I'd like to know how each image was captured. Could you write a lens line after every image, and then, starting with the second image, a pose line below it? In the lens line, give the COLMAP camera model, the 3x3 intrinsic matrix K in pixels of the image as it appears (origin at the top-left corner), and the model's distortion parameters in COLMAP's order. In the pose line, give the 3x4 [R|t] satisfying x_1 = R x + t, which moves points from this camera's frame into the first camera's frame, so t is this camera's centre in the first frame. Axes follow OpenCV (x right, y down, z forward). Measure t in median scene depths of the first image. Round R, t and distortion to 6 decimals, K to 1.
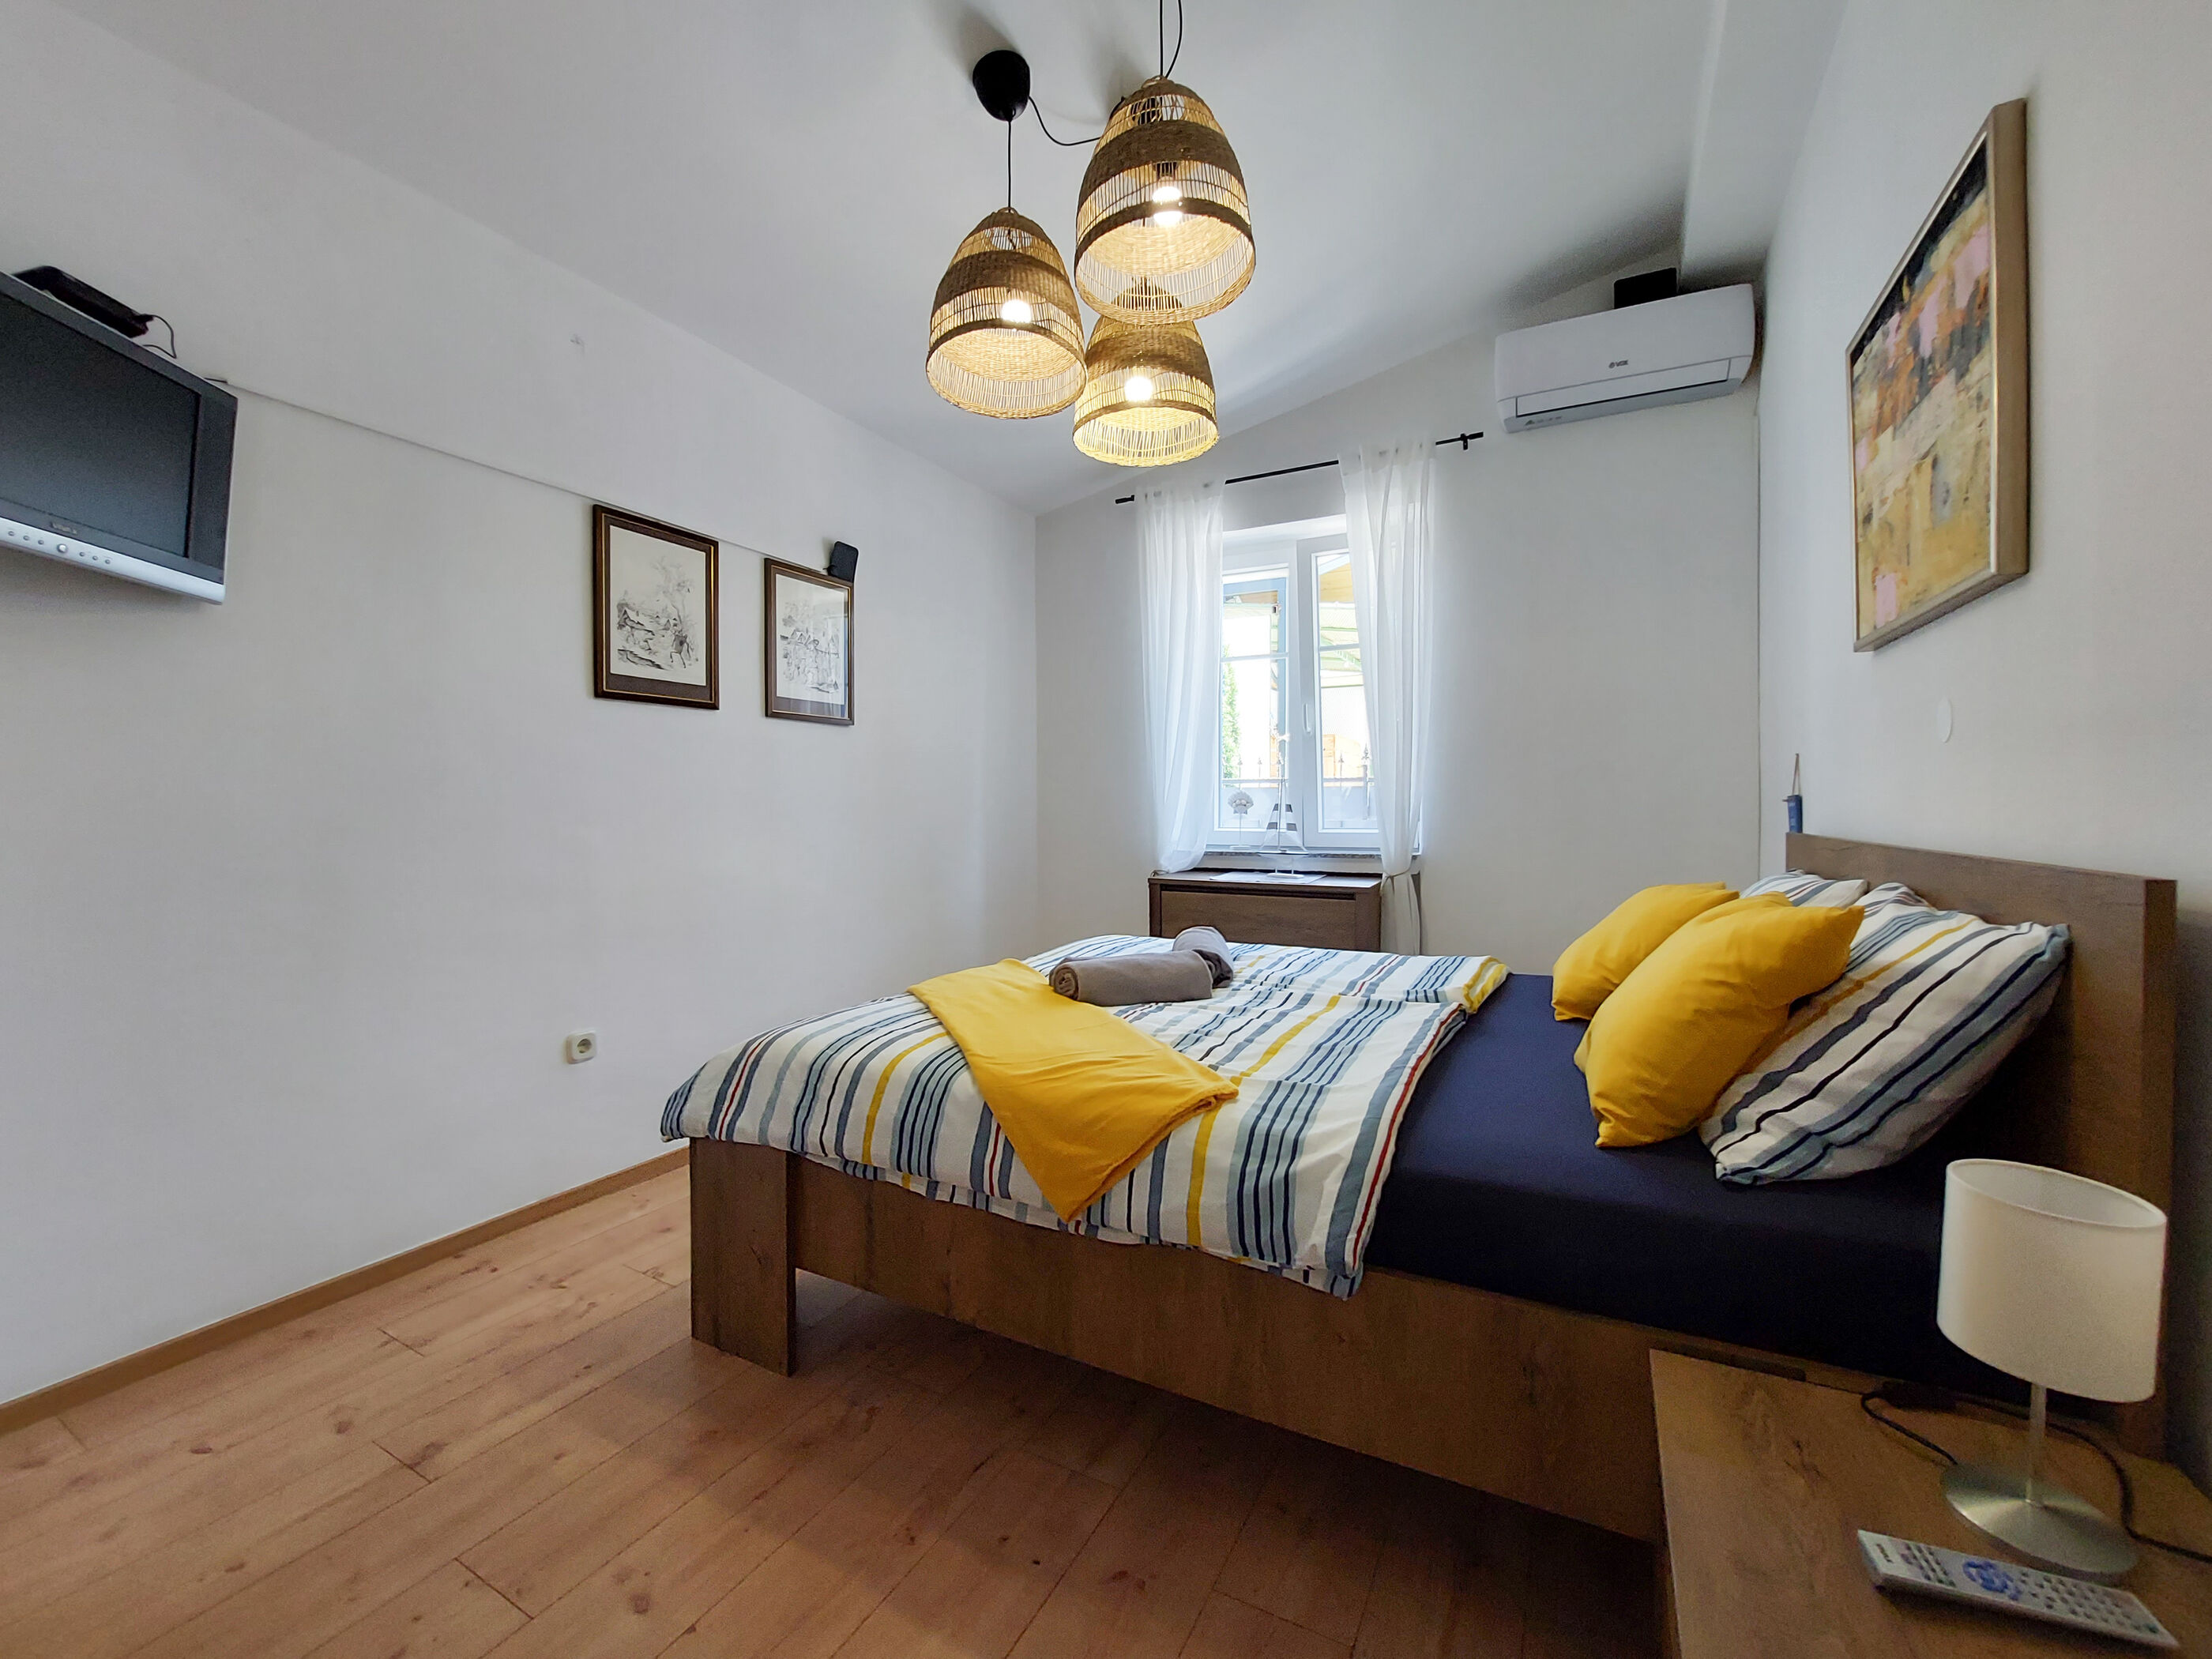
lens RADIAL K [[882.4, 0, 1121.7], [0, 882.4, 829.7], [0, 0, 1]] dist [-0.017020, -0.000038]
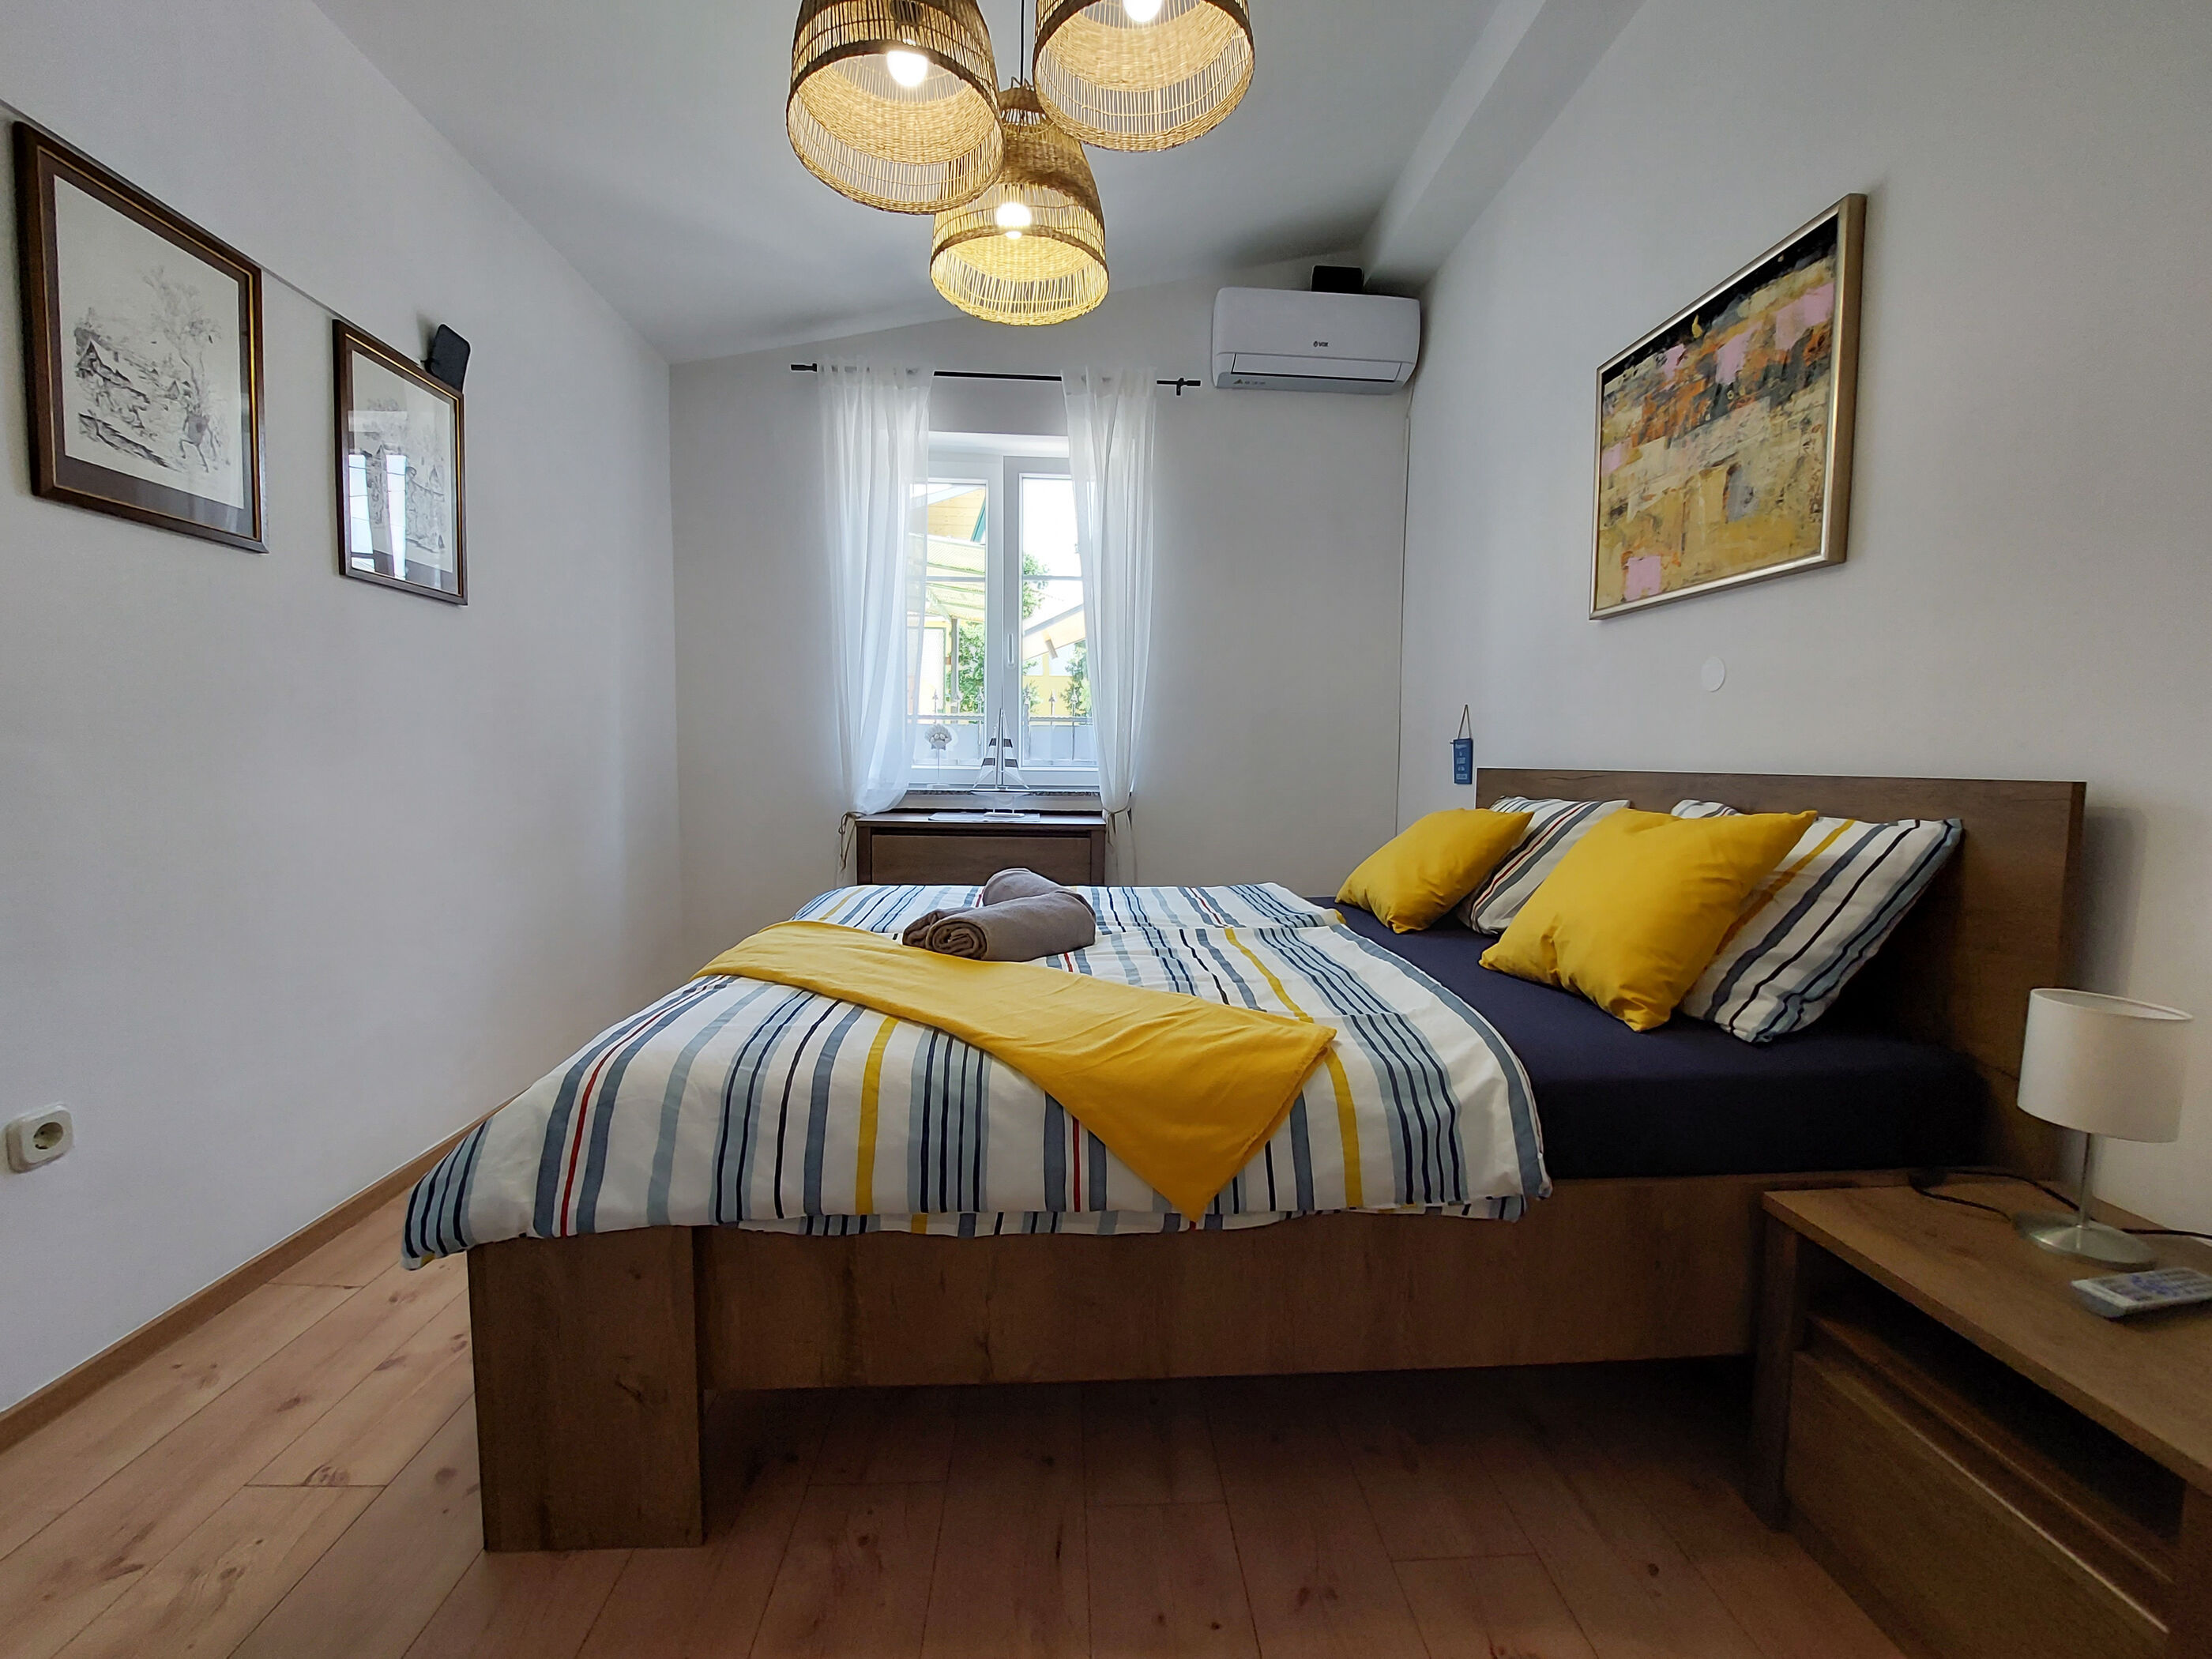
lens RADIAL K [[881.4, 0, 1113.8], [0, 881.4, 829.8], [0, 0, 1]] dist [-0.017128, -0.000824]
pose [[0.857948, -0.026708, 0.513043, -0.474603], [-0.003395, 0.998331, 0.057647, 0.032113], [-0.513726, -0.051200, 0.856425, 0.313476]]
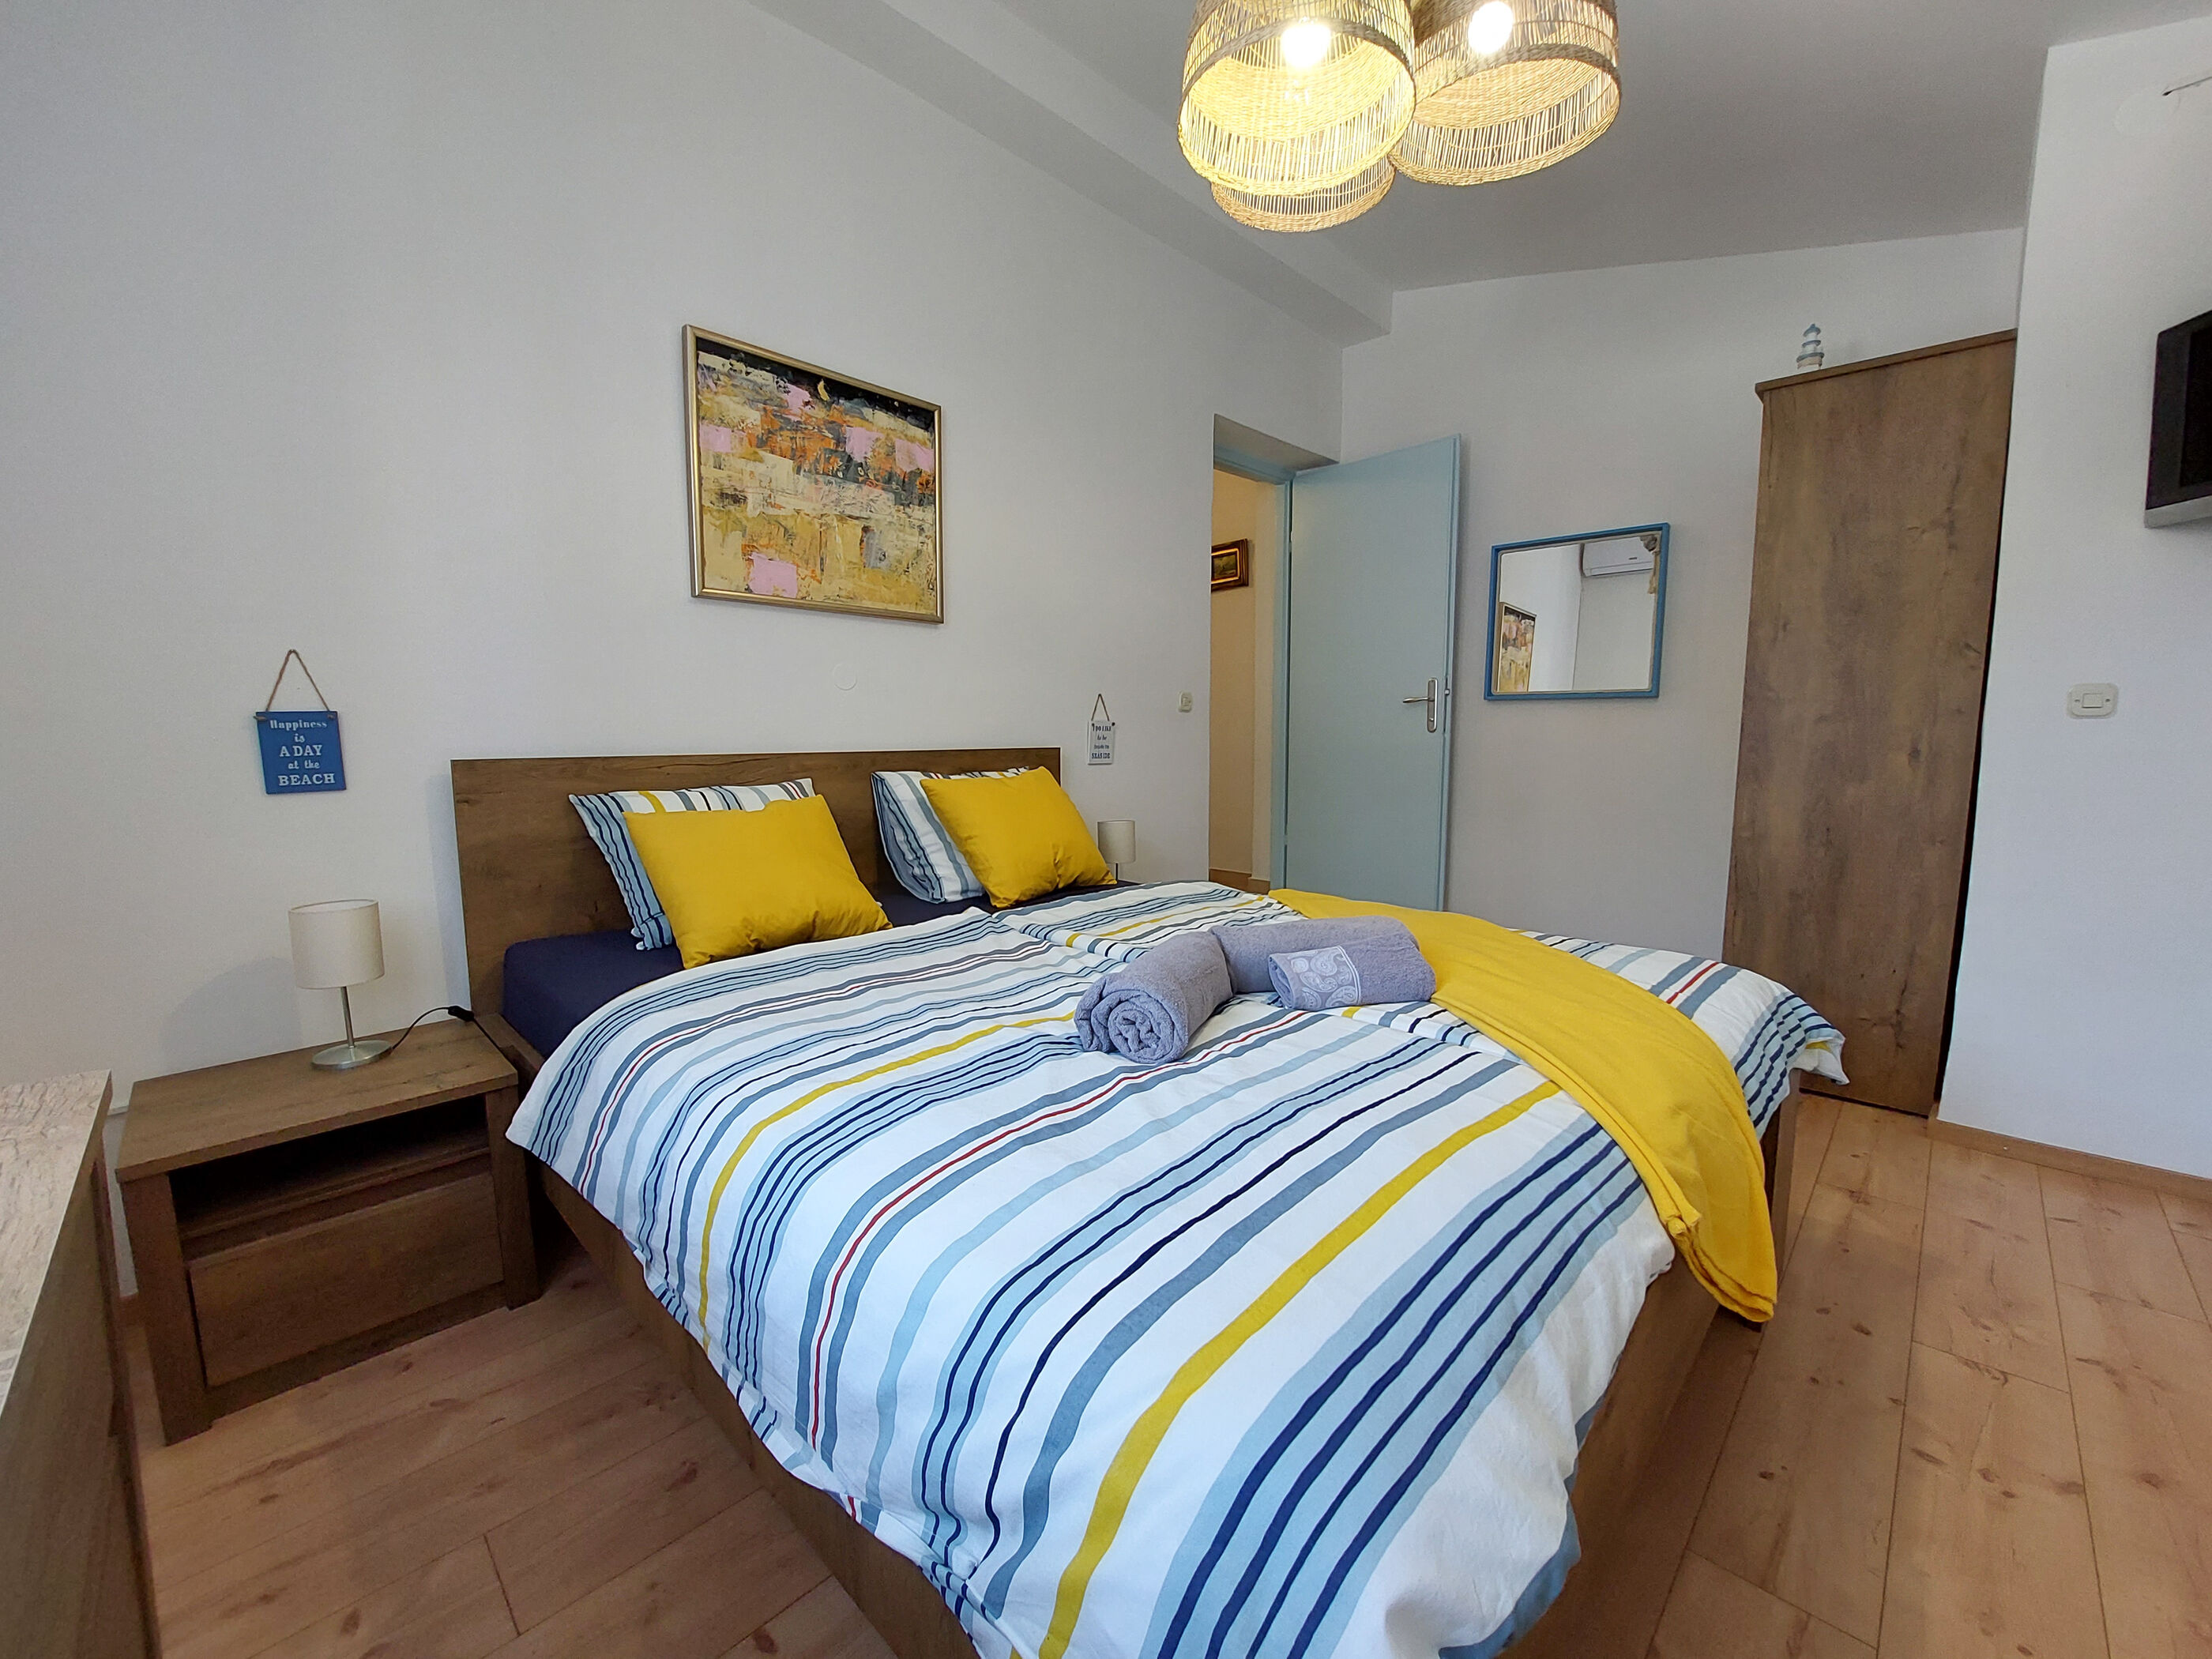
lens RADIAL K [[890.3, 0, 1104.9], [0, 890.3, 831.6], [0, 0, 1]] dist [-0.016335, -0.000593]
pose [[-0.955390, -0.025574, 0.294239, -0.054691], [0.013733, 0.991320, 0.130754, -0.044614], [-0.295029, 0.128962, -0.946745, 2.409122]]
